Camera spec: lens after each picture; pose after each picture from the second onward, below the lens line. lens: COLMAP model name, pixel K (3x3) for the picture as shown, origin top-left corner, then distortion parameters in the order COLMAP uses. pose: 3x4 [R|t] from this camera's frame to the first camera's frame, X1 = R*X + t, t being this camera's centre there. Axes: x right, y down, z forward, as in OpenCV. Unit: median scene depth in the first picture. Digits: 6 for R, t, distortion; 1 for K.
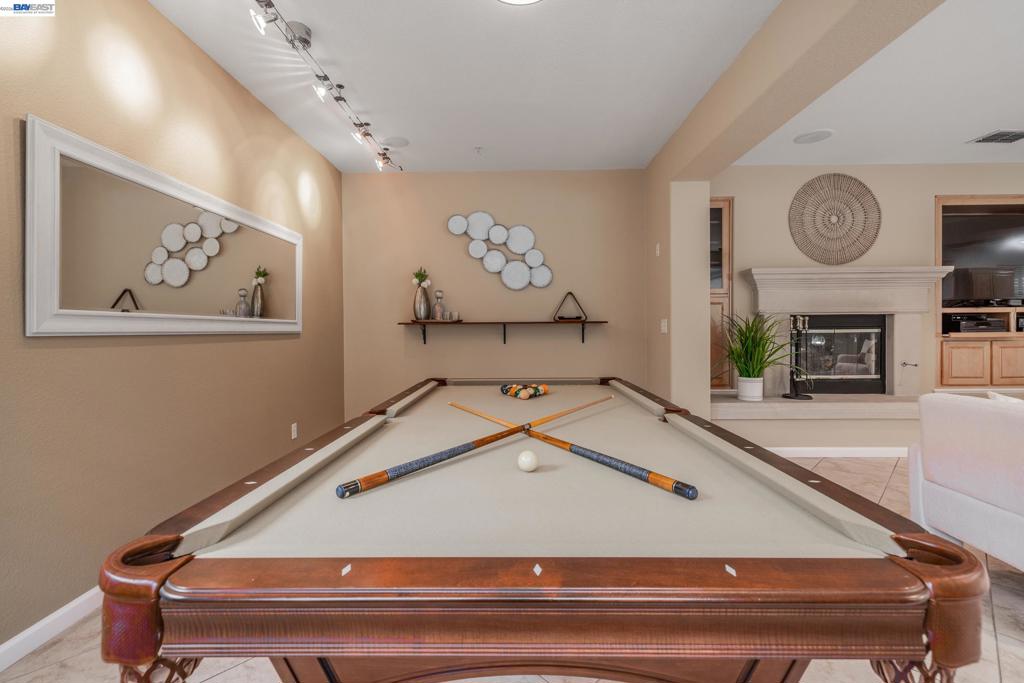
lens RADIAL K [[433.6, 0, 513.2], [0, 433.6, 333.5], [0, 0, 1]] dist [0.000615, 0.000591]
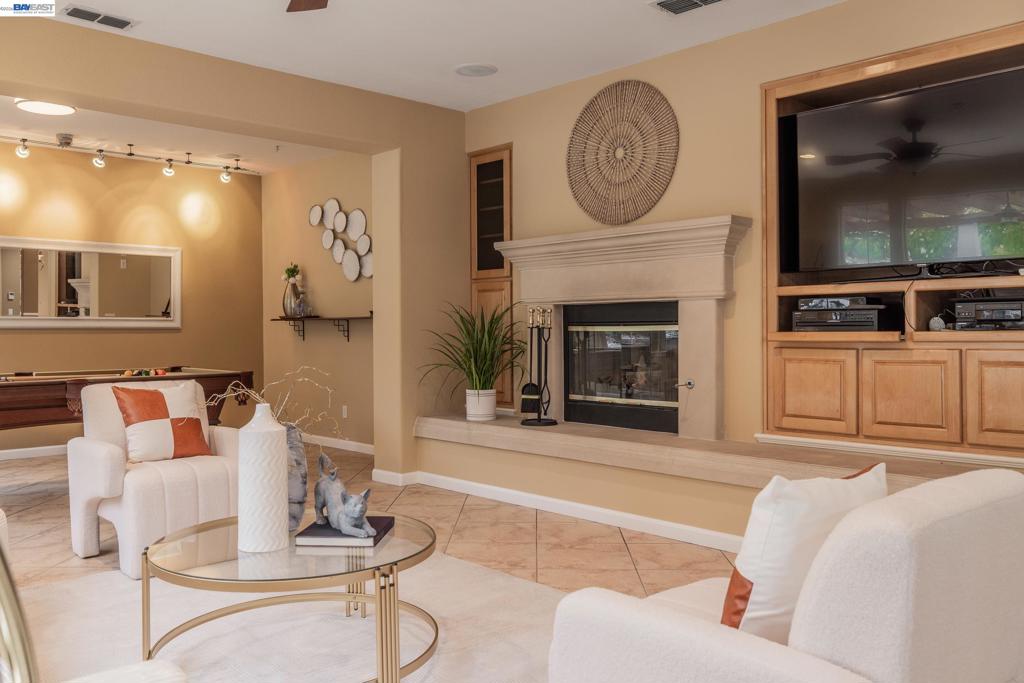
lens RADIAL K [[846.9, 0, 511.6], [0, 846.9, 339.0], [0, 0, 1]] dist [0.000932, -0.001041]
pose [[0.695340, 0.011929, -0.718582, 1.526453], [-0.007620, 0.999928, 0.009225, -0.000676], [0.718641, -0.000939, 0.695381, 0.018851]]
